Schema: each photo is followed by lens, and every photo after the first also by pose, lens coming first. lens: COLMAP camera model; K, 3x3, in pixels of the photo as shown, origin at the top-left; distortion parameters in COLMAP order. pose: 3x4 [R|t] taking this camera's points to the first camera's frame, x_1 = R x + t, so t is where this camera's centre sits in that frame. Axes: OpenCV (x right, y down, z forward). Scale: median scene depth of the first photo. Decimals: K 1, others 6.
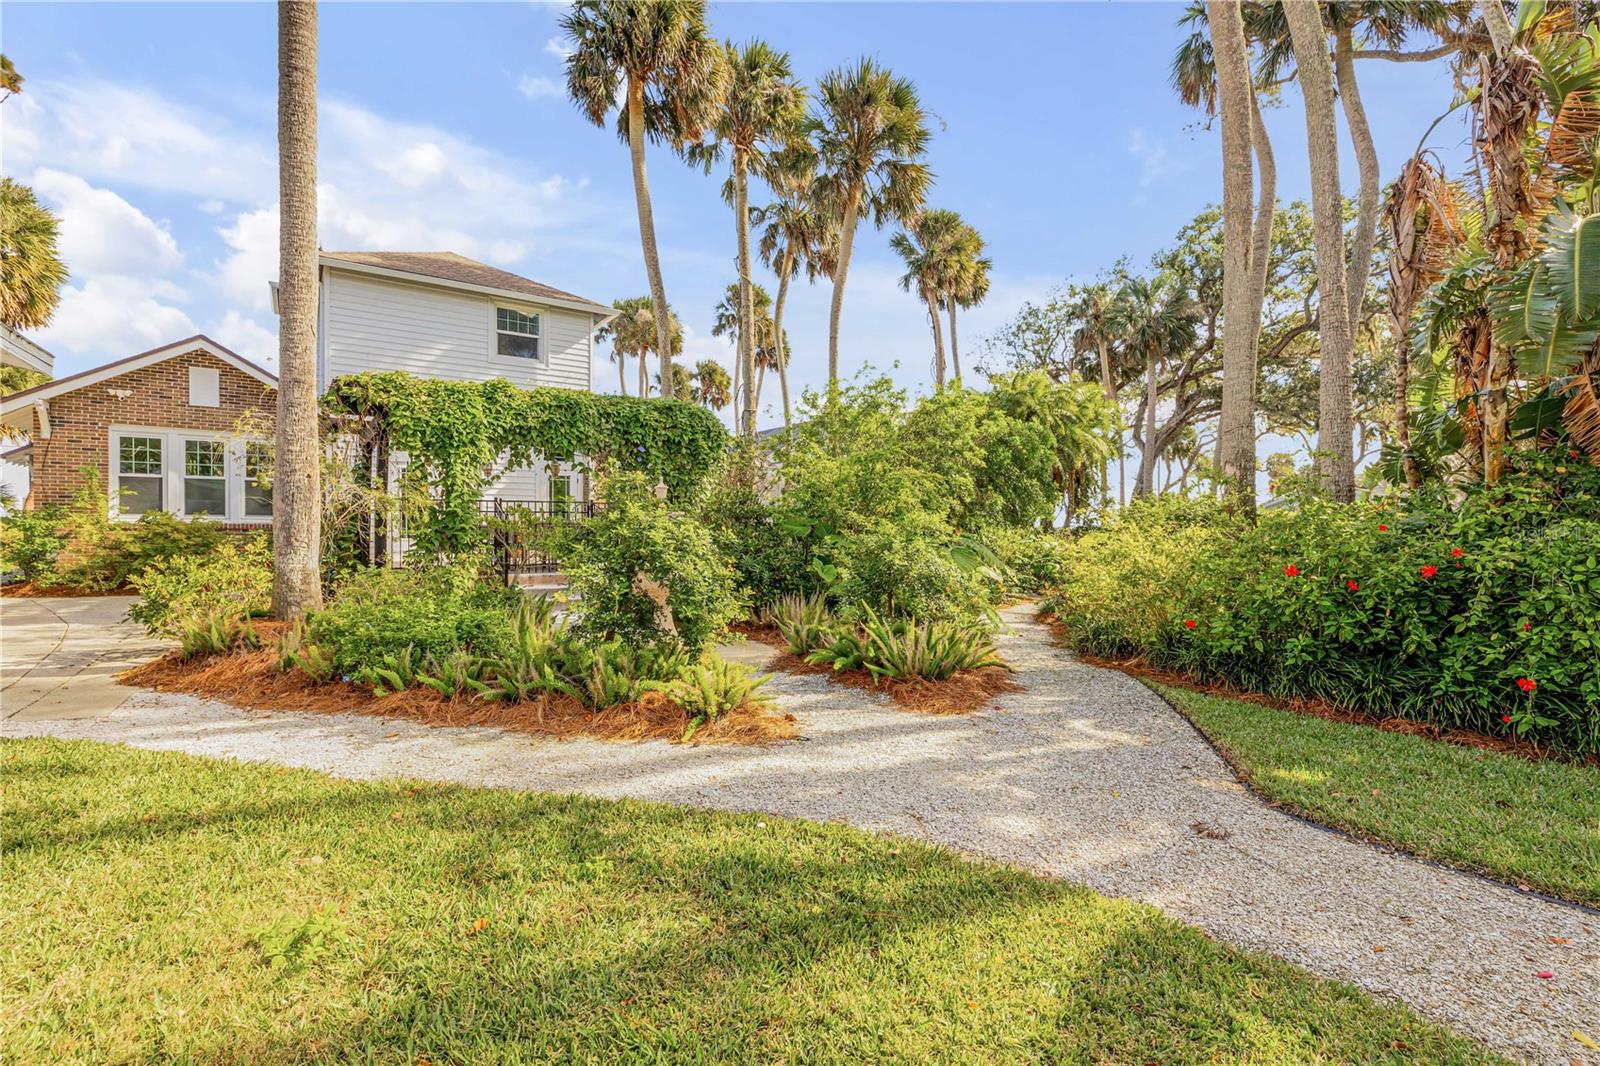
lens RADIAL K [[720.9, 0, 803.1], [0, 720.9, 530.7], [0, 0, 1]] dist [0.001784, 0.000011]
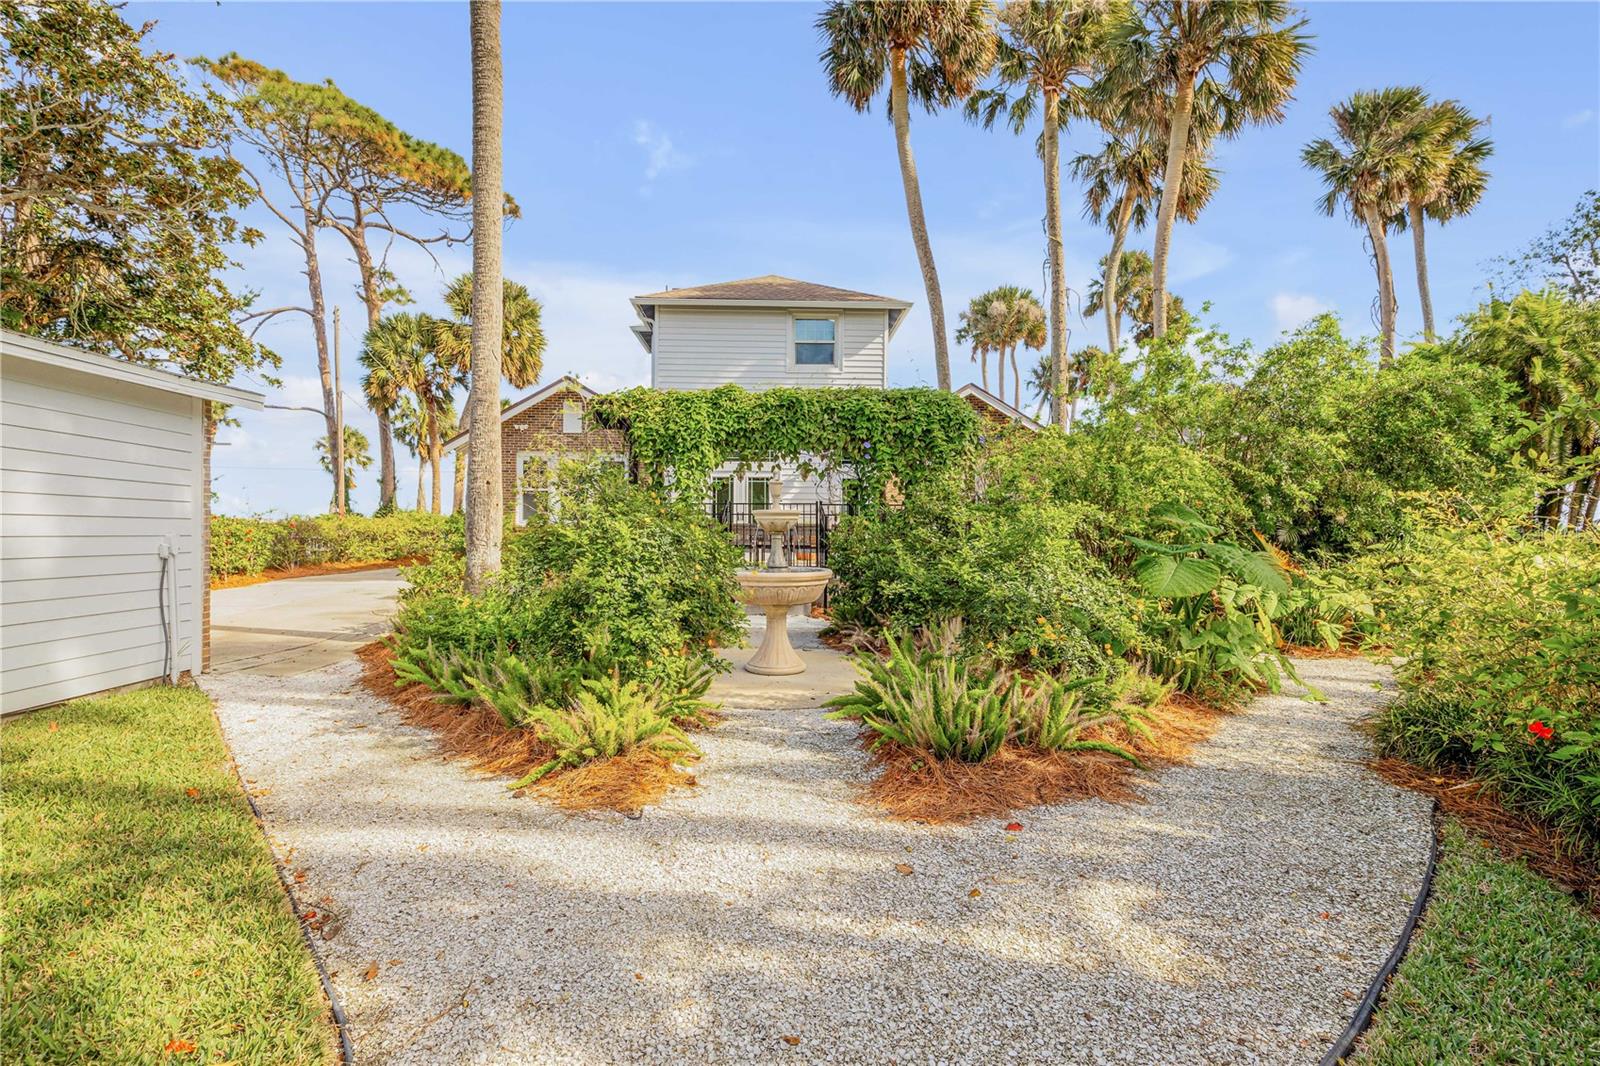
lens RADIAL K [[720.9, 0, 795.2], [0, 720.9, 533.9], [0, 0, 1]] dist [0.001784, 0.000011]
pose [[0.842791, 0.003517, -0.538229, 0.150718], [-0.004270, 0.999991, -0.000151, 0.001166], [0.538224, 0.002426, 0.842798, 0.135510]]
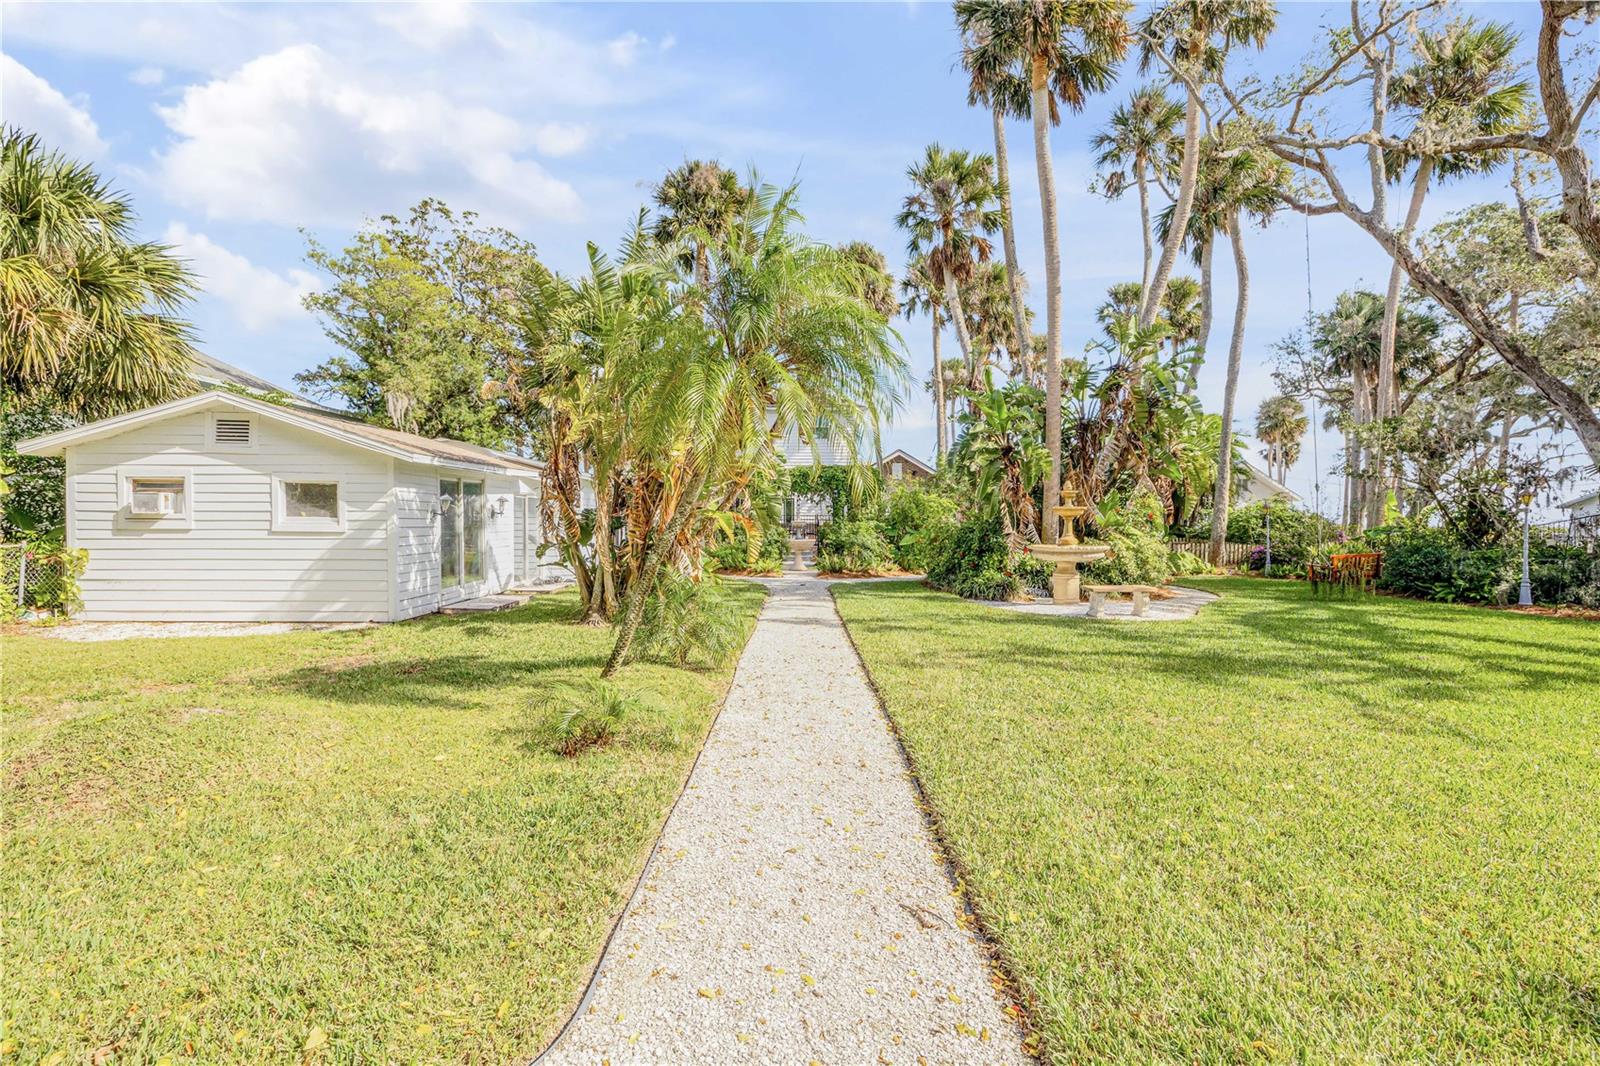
lens RADIAL K [[720.9, 0, 802.0], [0, 720.9, 533.2], [0, 0, 1]] dist [0.001784, 0.000011]
pose [[0.830638, 0.006519, -0.556775, 0.718984], [-0.002932, 0.999969, 0.007334, 0.000959], [0.556805, -0.004460, 0.830631, -0.705153]]
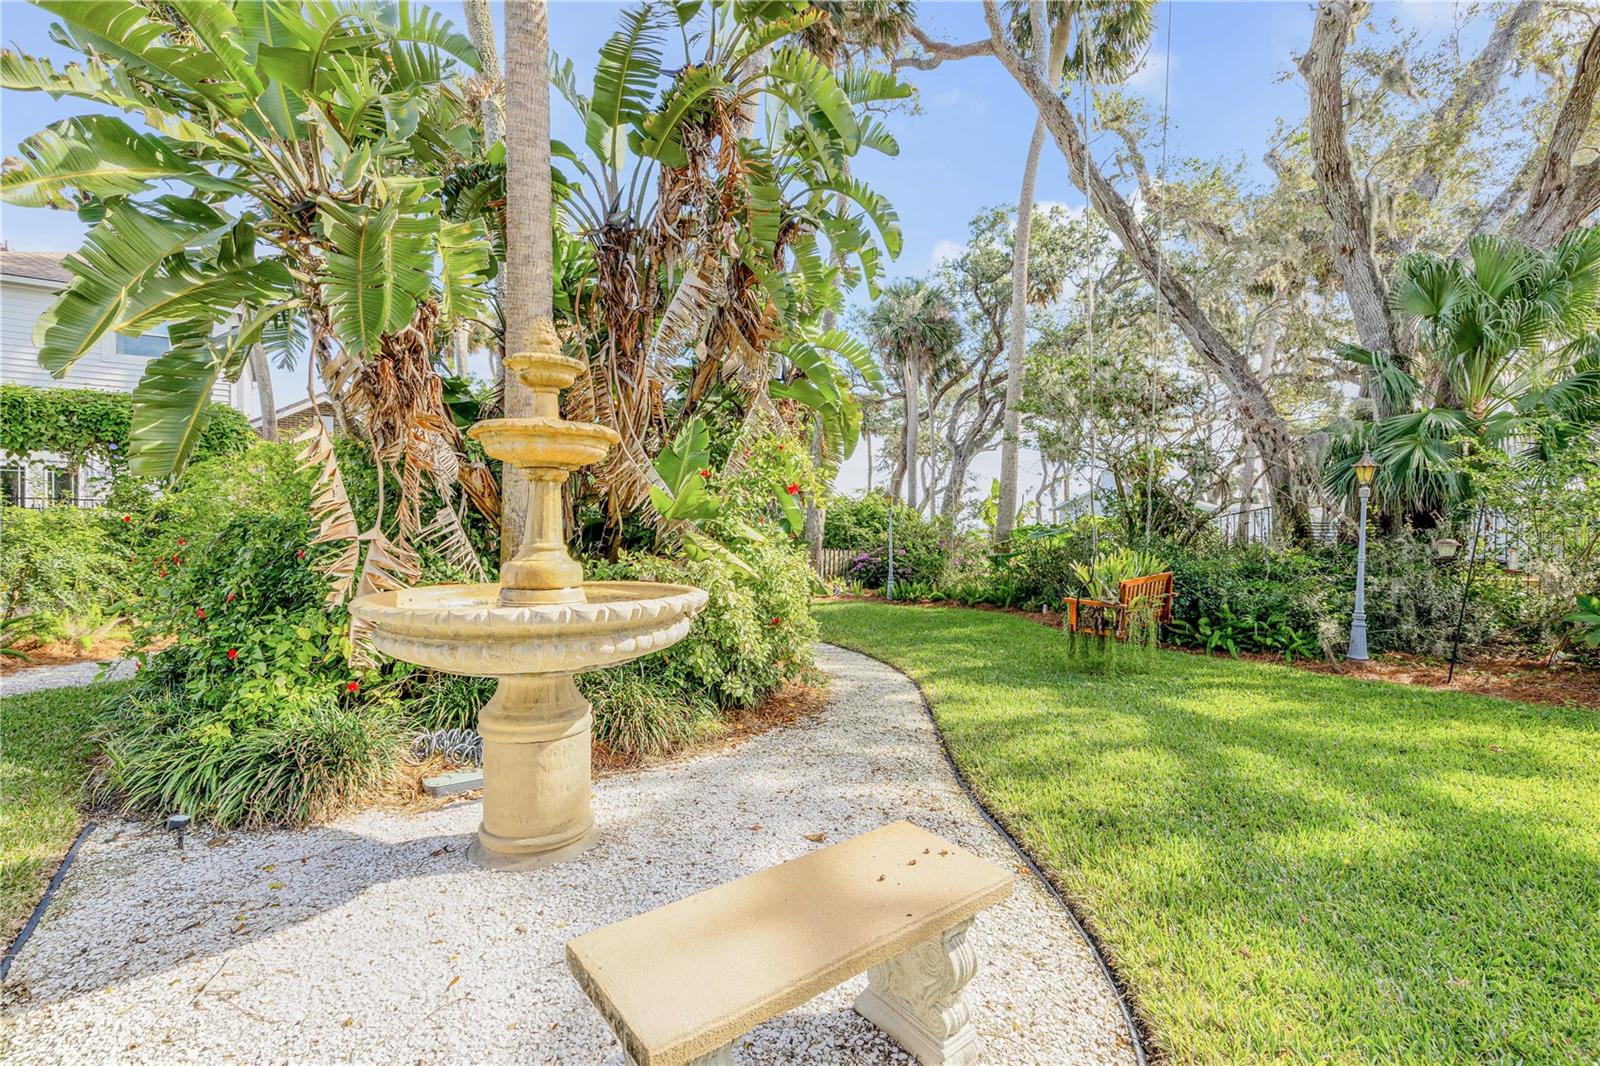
lens RADIAL K [[720.9, 0, 796.8], [0, 720.9, 536.4], [0, 0, 1]] dist [0.001784, 0.000011]
pose [[0.999993, 0.002062, 0.003233, 0.575156], [-0.002088, 0.999967, 0.007869, 0.003616], [-0.003217, -0.007876, 0.999964, -0.021229]]
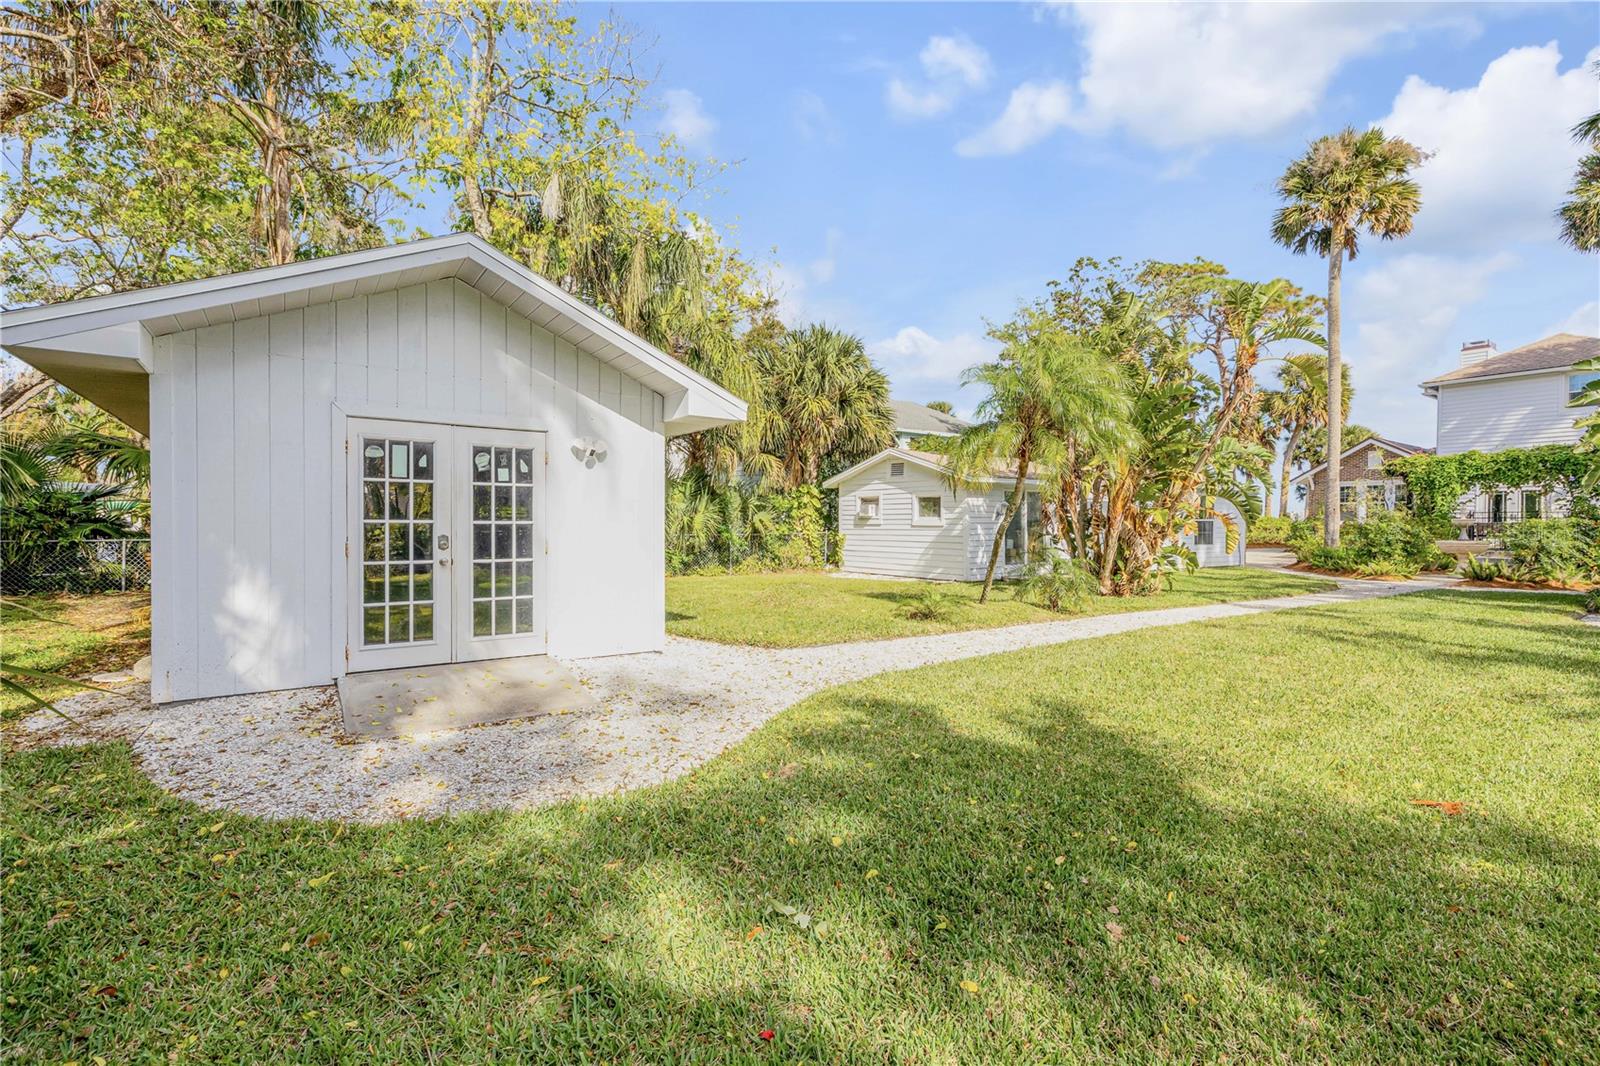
lens RADIAL K [[720.9, 0, 798.7], [0, 720.9, 532.9], [0, 0, 1]] dist [0.001784, 0.000011]
pose [[0.022263, 0.008046, -0.999720, 1.087743], [-0.007797, 0.999939, 0.007874, 0.009799], [0.999722, 0.007619, 0.022324, -0.635359]]
